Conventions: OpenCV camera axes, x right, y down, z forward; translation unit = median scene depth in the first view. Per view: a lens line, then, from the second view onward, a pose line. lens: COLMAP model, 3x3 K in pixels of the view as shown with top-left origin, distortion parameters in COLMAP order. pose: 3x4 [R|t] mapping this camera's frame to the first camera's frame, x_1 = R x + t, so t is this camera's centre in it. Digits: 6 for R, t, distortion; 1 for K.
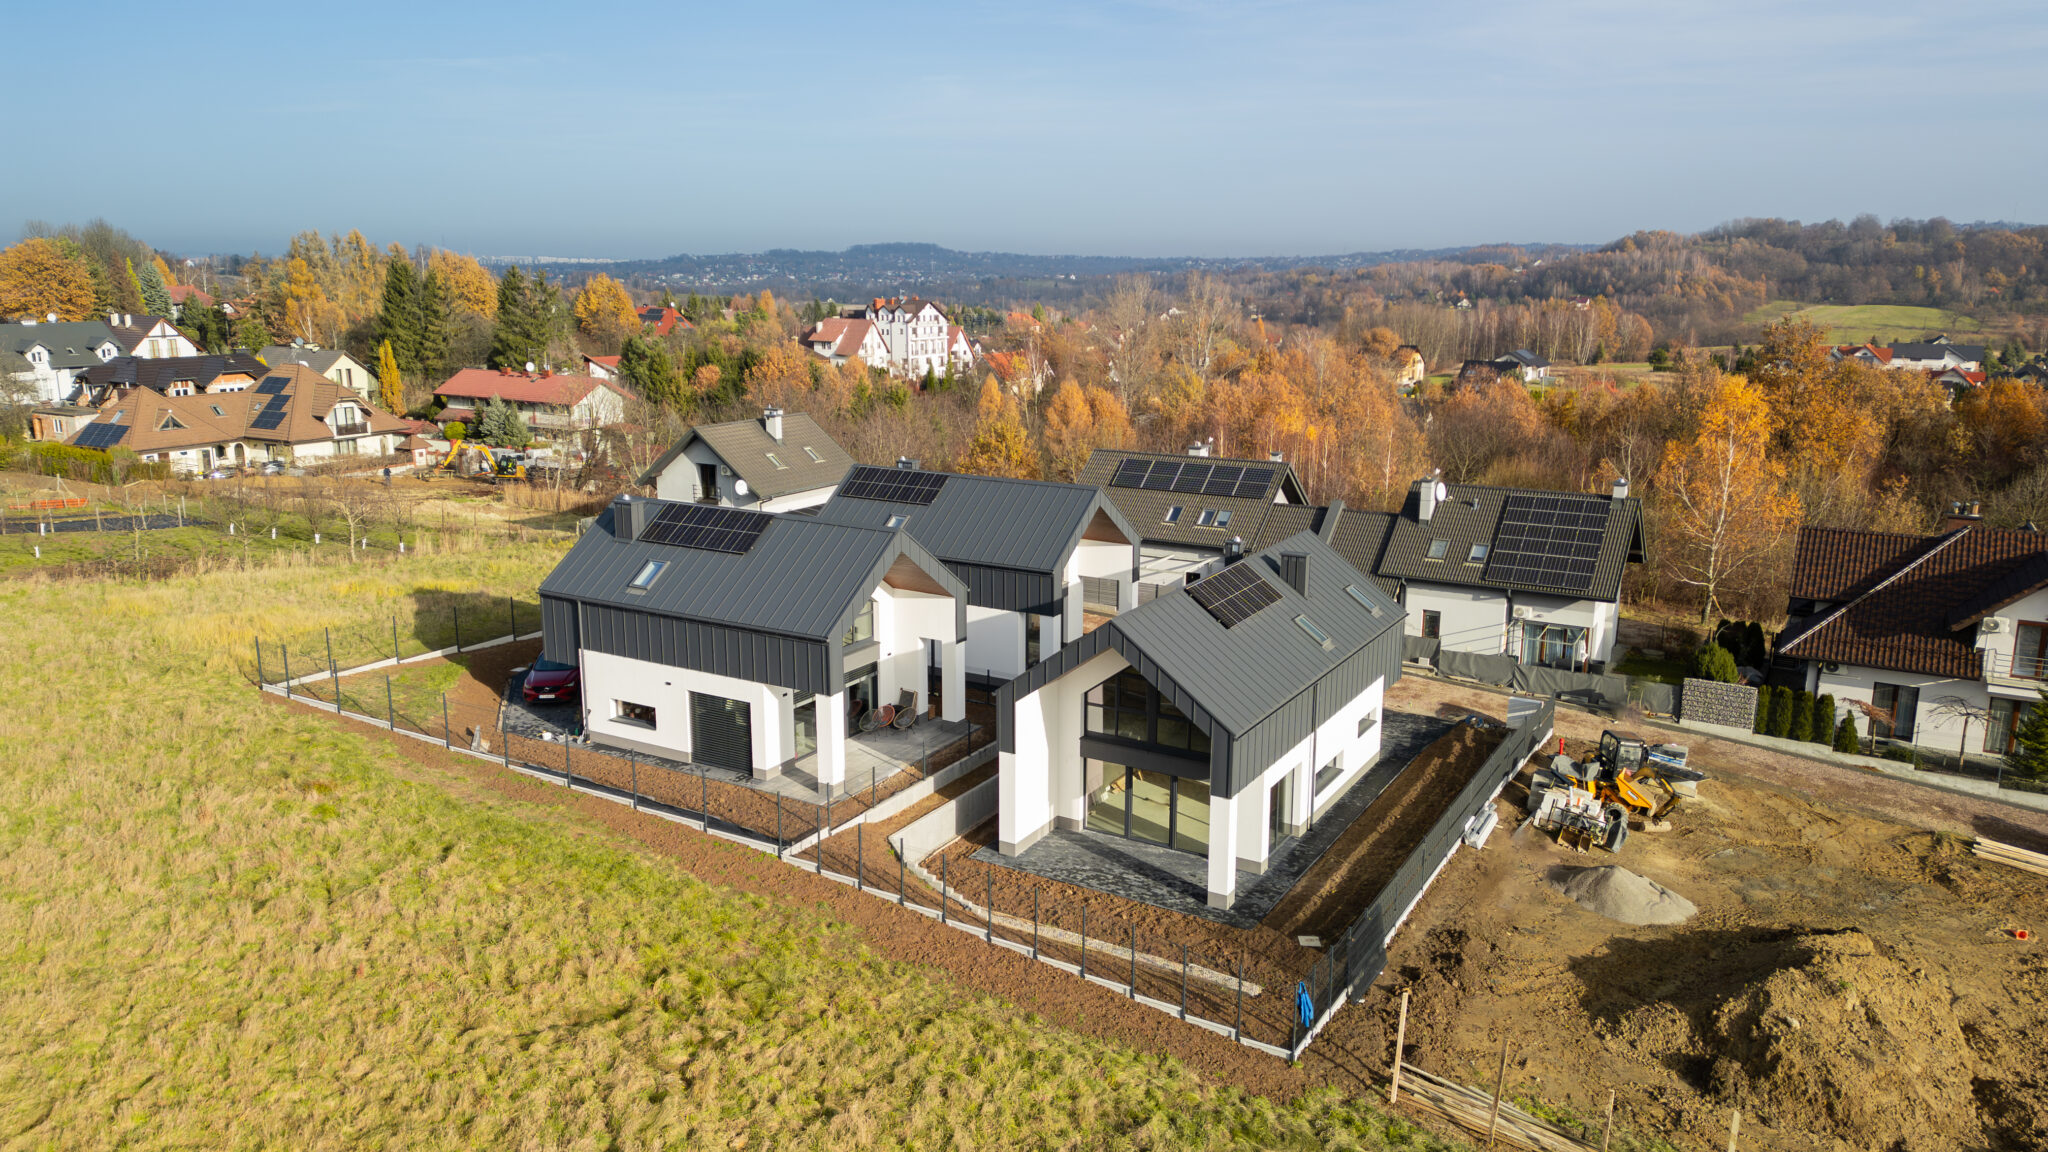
lens RADIAL K [[1448.1, 0, 1023.0], [0, 1448.1, 573.0], [0, 0, 1]] dist [0.052193, 0.002111]
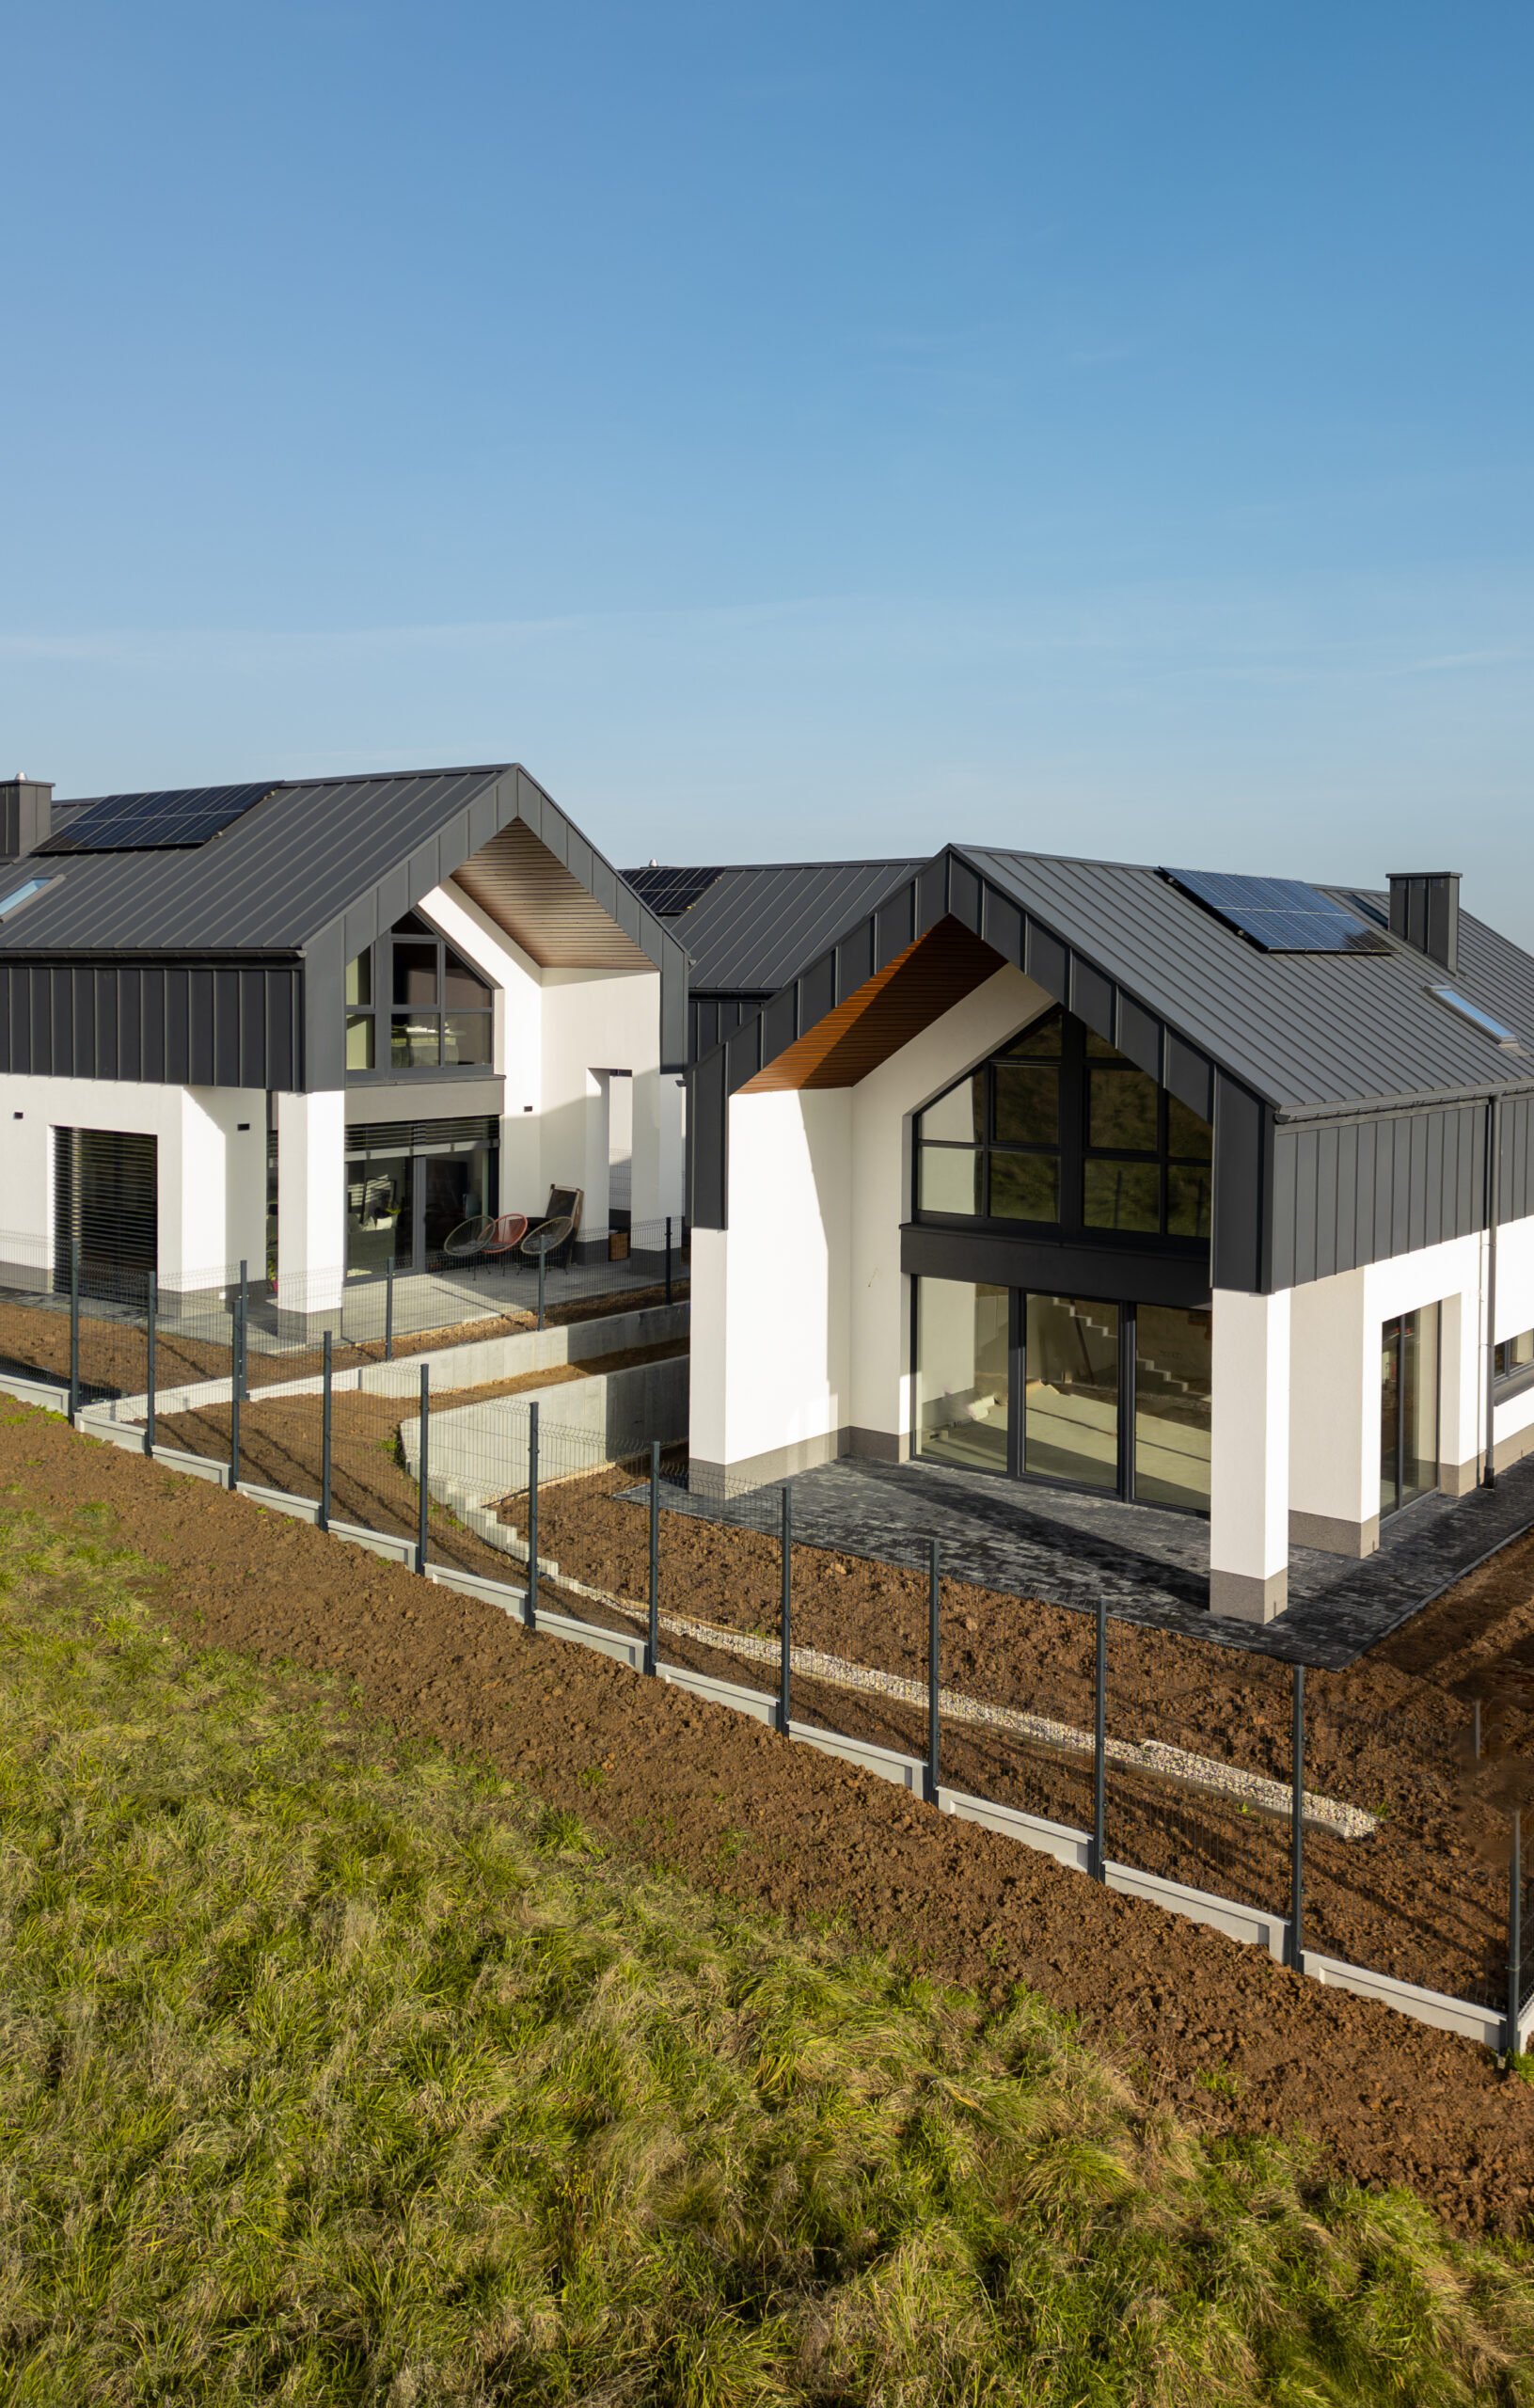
lens RADIAL K [[1769.1, 0, 800.7], [0, 1769.1, 1153.3], [0, 0, 1]] dist [0.038211, -0.014124]
pose [[0.991277, 0.008467, -0.131520, 0.085957], [-0.031484, 0.984254, -0.173933, 0.202973], [0.127976, 0.176557, 0.975935, 0.554076]]
